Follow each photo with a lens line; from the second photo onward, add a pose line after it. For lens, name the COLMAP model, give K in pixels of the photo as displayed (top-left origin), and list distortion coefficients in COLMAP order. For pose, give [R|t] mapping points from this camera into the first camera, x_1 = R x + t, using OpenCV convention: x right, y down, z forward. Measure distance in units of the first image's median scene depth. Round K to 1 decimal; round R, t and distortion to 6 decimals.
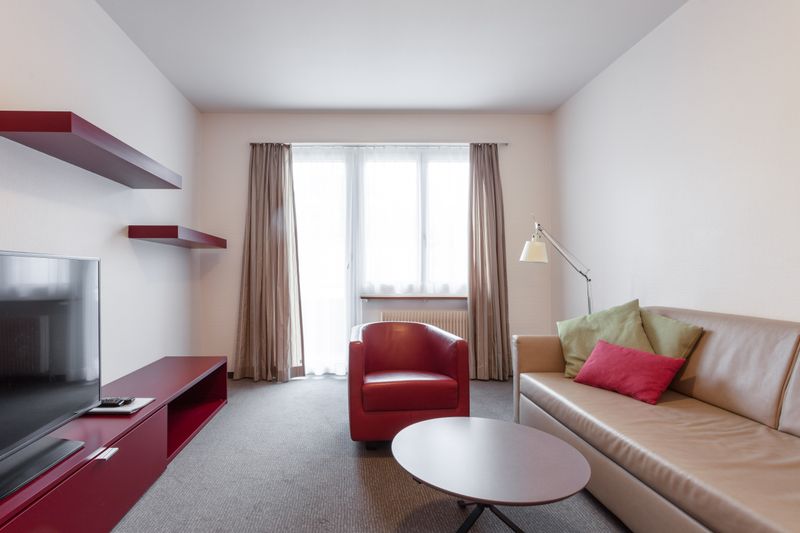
lens RADIAL K [[438.1, 0, 399.8], [0, 438.1, 295.0], [0, 0, 1]] dist [0.001148, 0.000017]
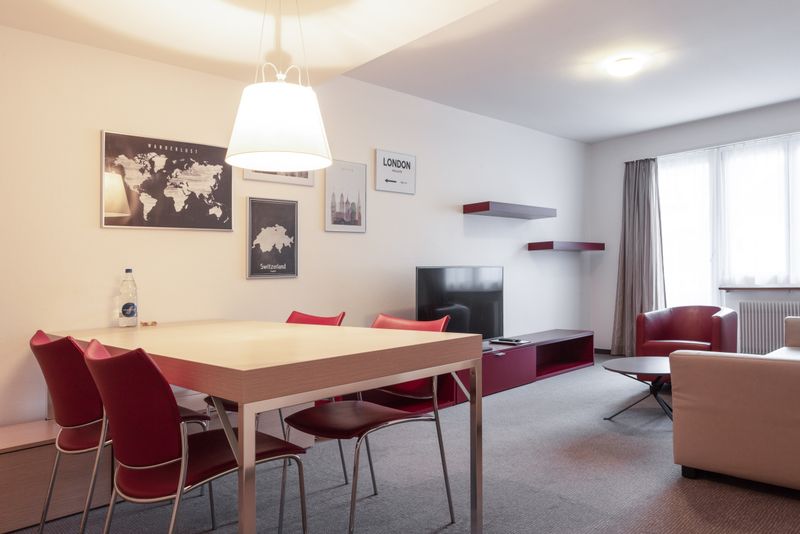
lens RADIAL K [[534.2, 0, 400.0], [0, 534.2, 267.0], [0, 0, 1]] dist [0.010724, 0.002749]
pose [[0.618874, -0.035181, -0.784702, 0.449445], [-0.003856, 0.998848, -0.047823, 0.018822], [0.785481, 0.032622, 0.618025, -0.419083]]
